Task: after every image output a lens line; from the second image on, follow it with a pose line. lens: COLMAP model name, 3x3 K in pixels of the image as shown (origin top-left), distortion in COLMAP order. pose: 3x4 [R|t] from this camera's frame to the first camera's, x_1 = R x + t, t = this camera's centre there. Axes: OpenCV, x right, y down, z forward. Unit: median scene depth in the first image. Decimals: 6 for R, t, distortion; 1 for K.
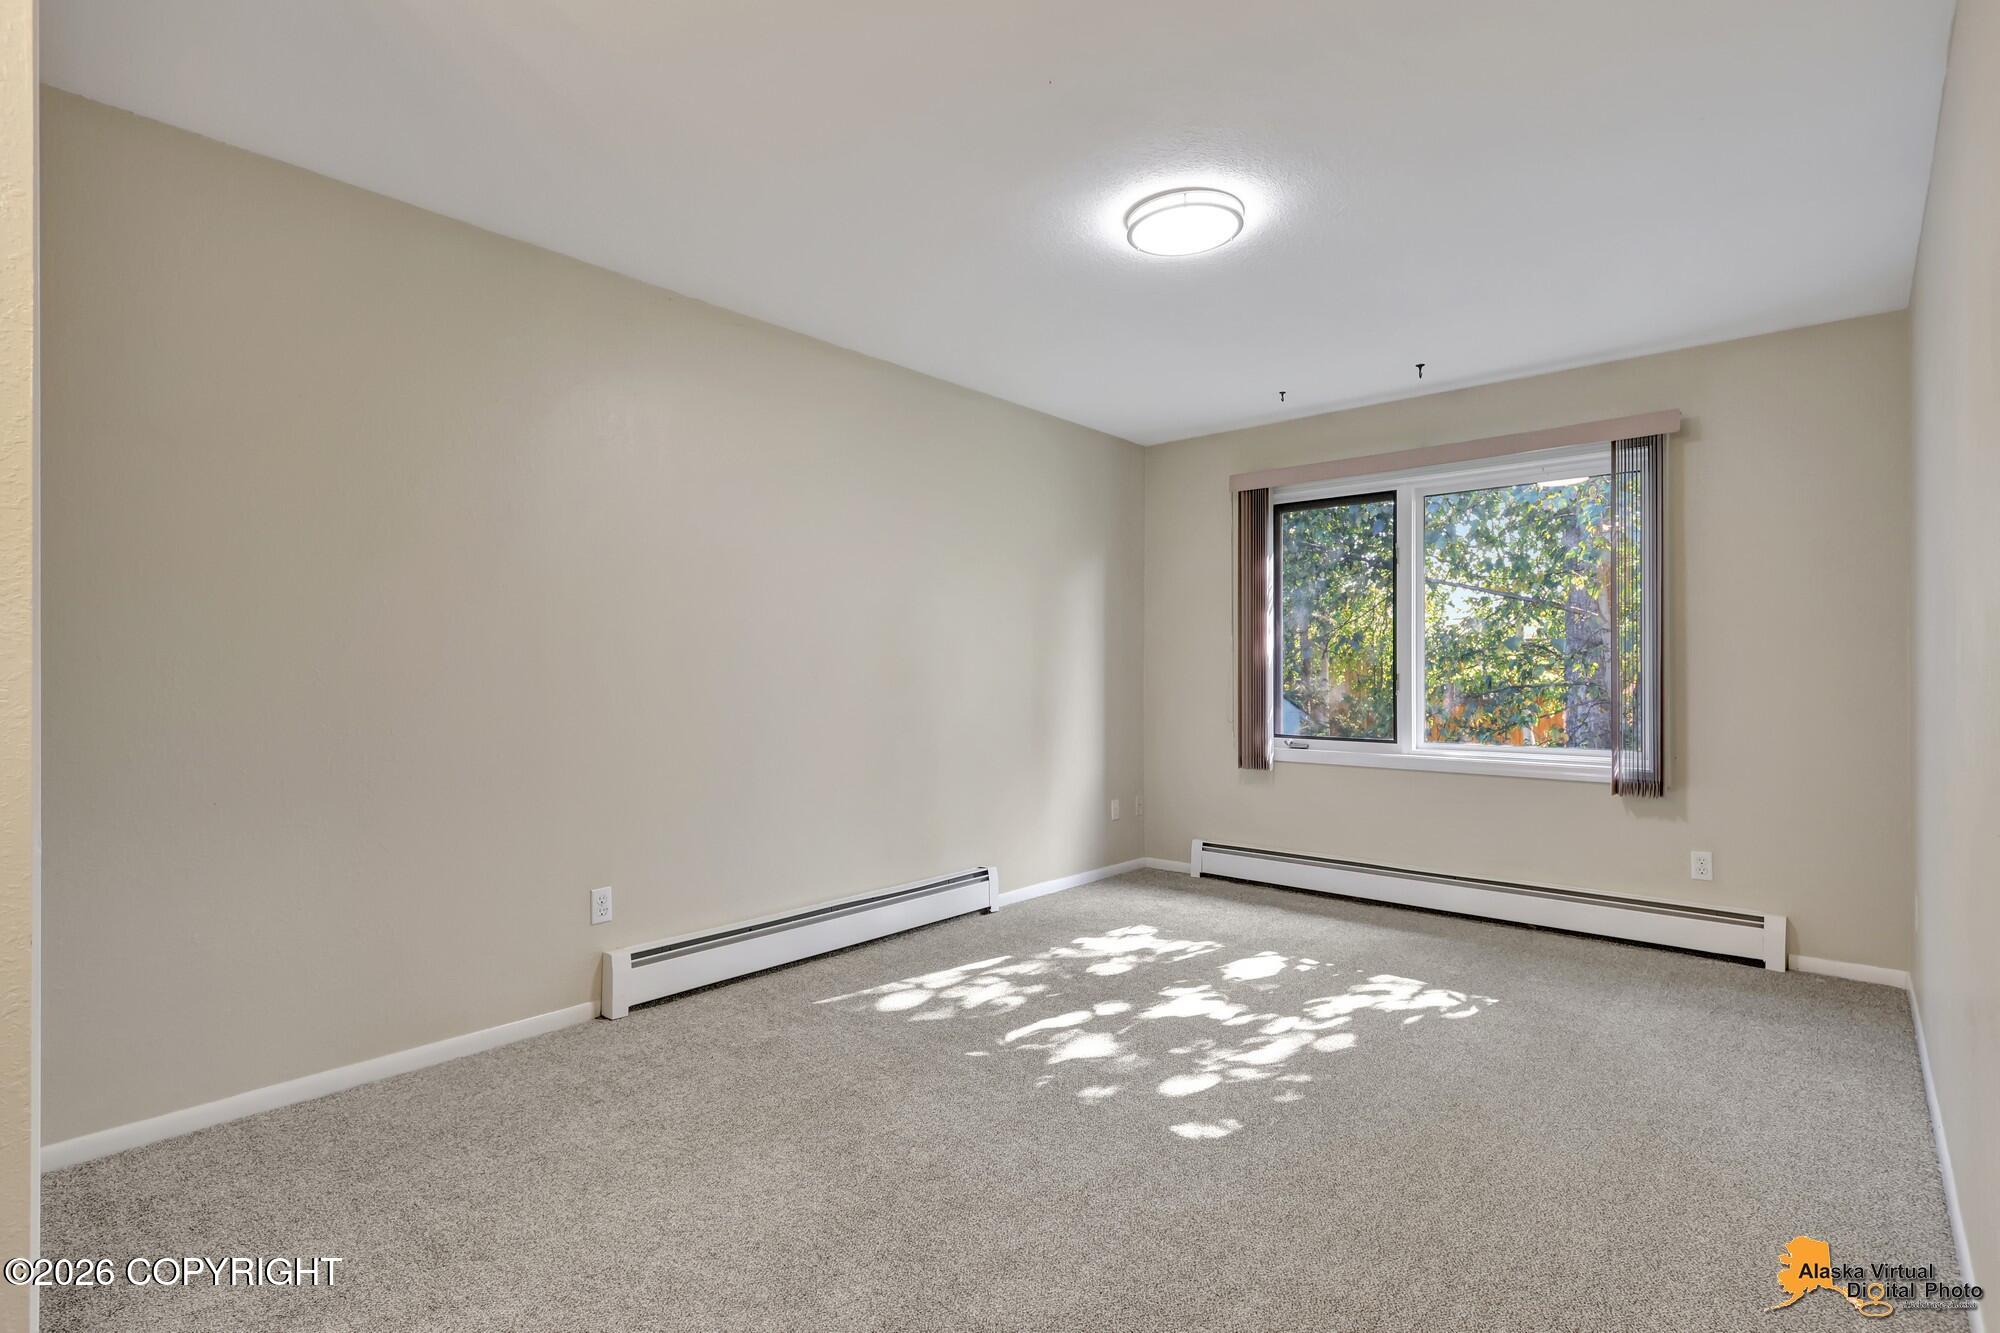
lens RADIAL K [[952.9, 0, 987.5], [0, 952.9, 668.3], [0, 0, 1]] dist [0.001434, 0.000375]
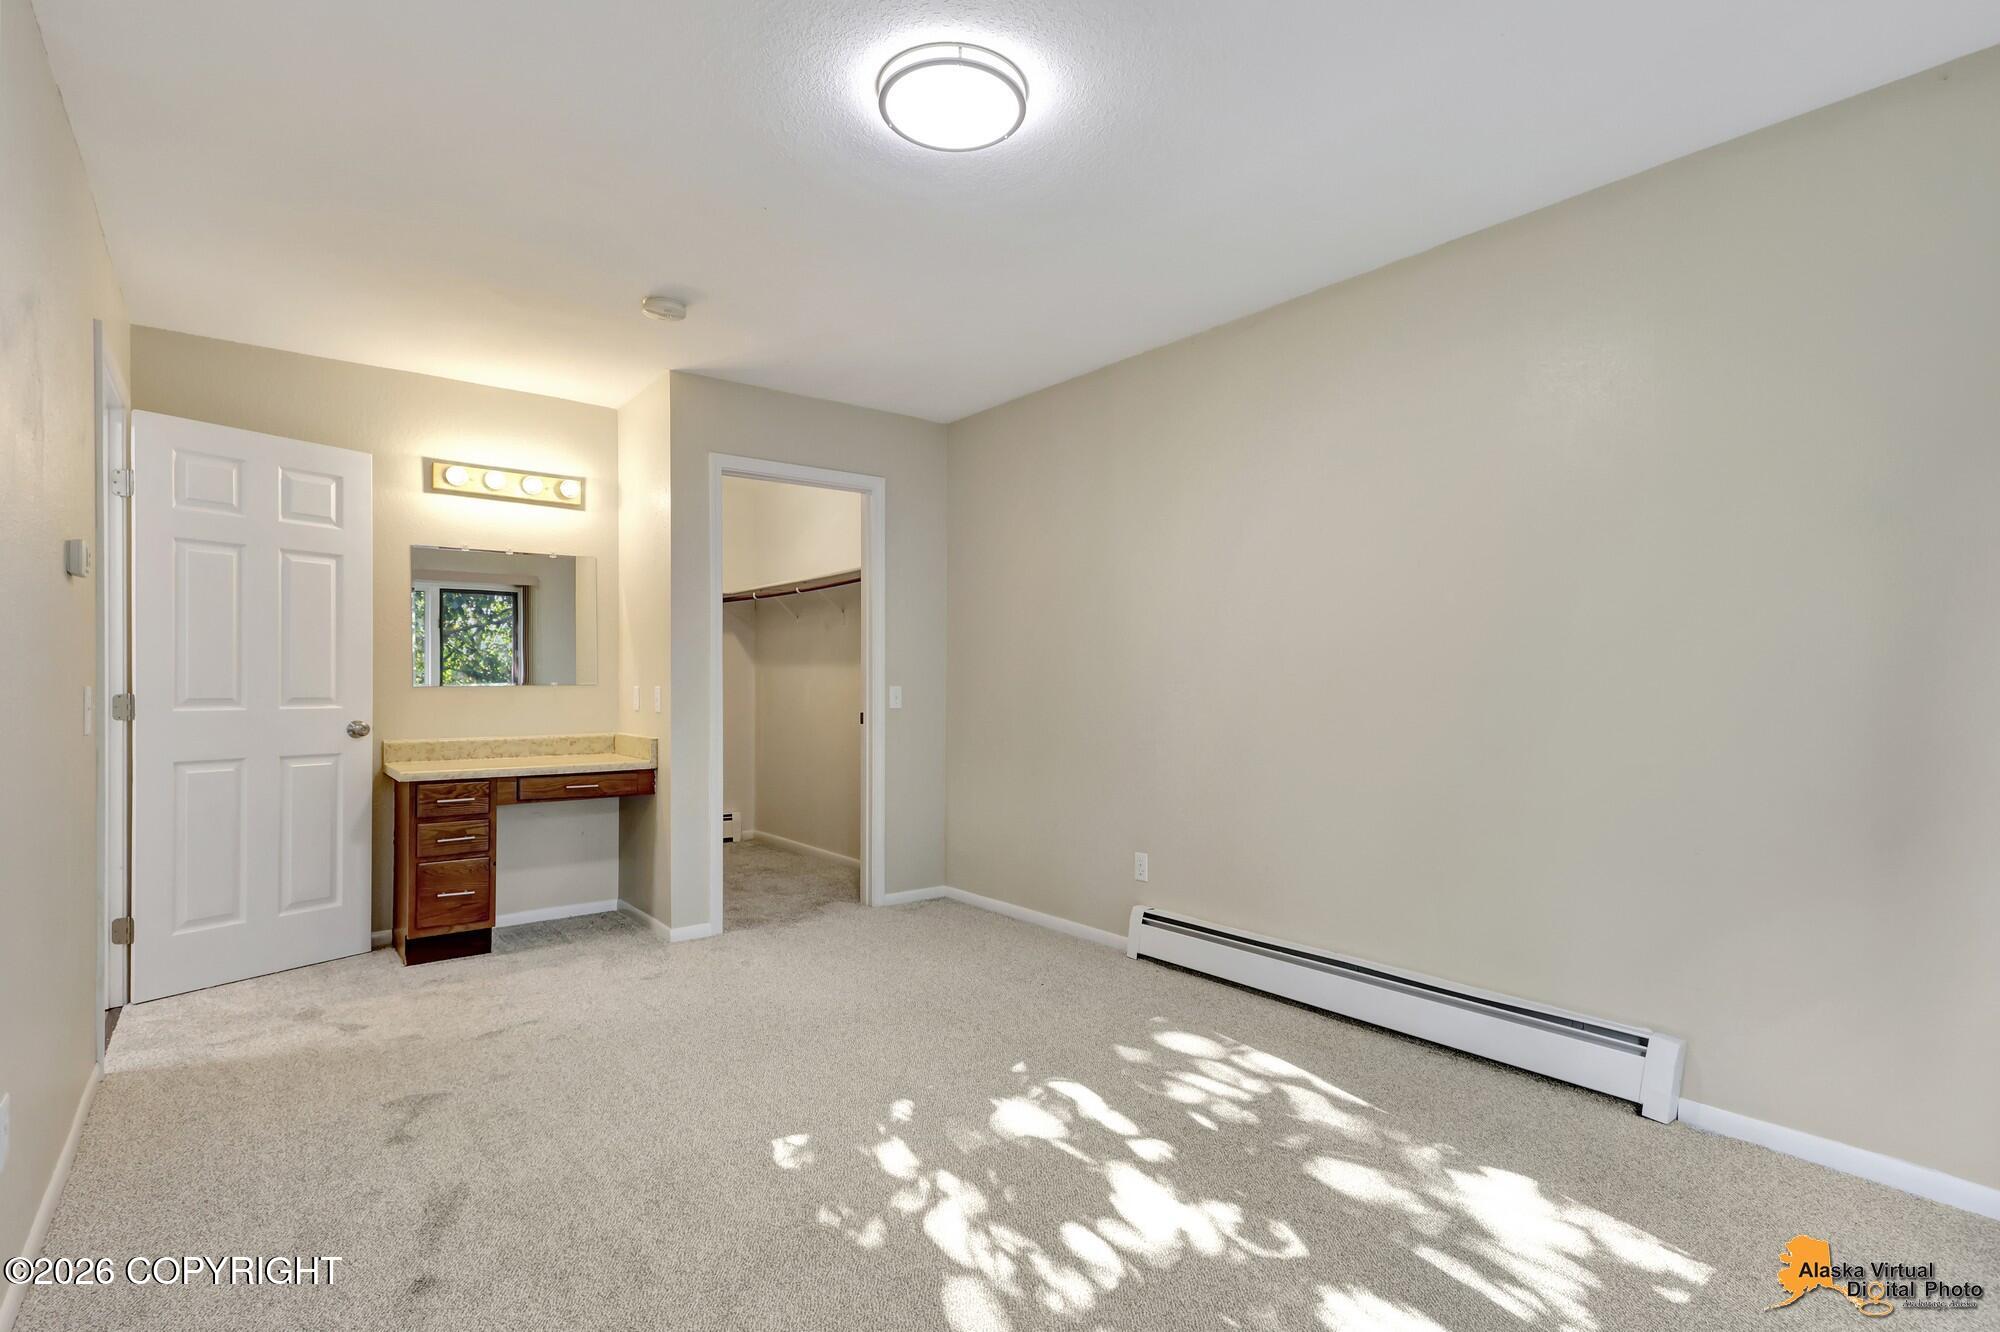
lens RADIAL K [[1011.5, 0, 1039.3], [0, 1011.5, 695.6], [0, 0, 1]] dist [0.113197, 0.000078]
pose [[-0.163112, 0.005255, -0.986594, 0.796427], [0.007535, 0.999963, 0.004081, 0.013937], [0.986579, -0.006768, -0.163146, 0.924400]]
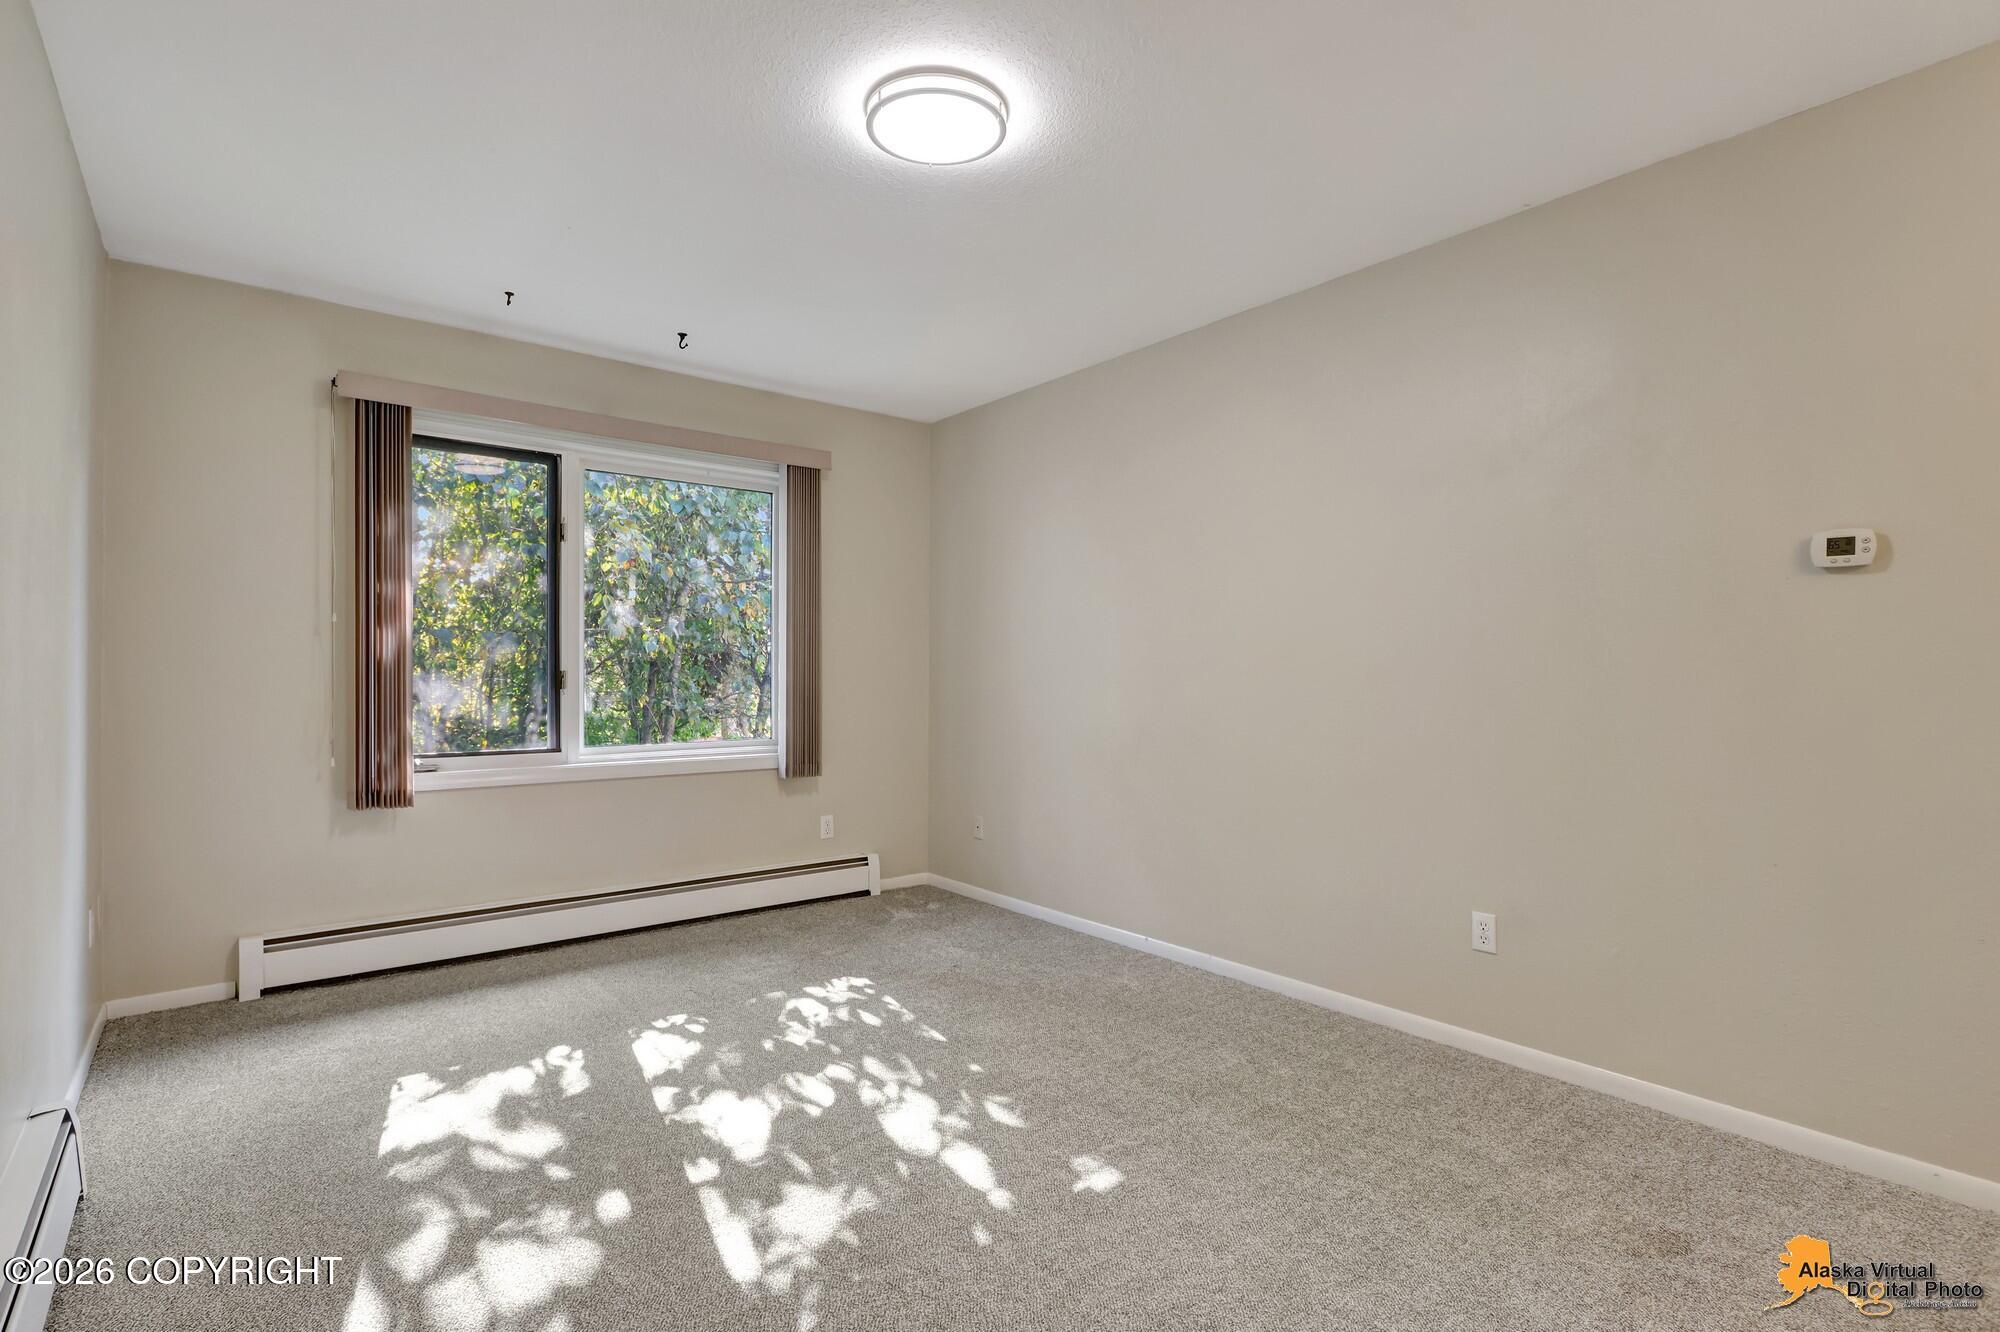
lens RADIAL K [[952.9, 0, 987.5], [0, 952.9, 667.8], [0, 0, 1]] dist [0.001434, 0.000375]
pose [[0.164505, 0.003388, 0.986370, -0.441801], [-0.008735, 0.999960, -0.001978, 0.002299], [-0.986338, -0.008290, 0.164528, 0.614487]]
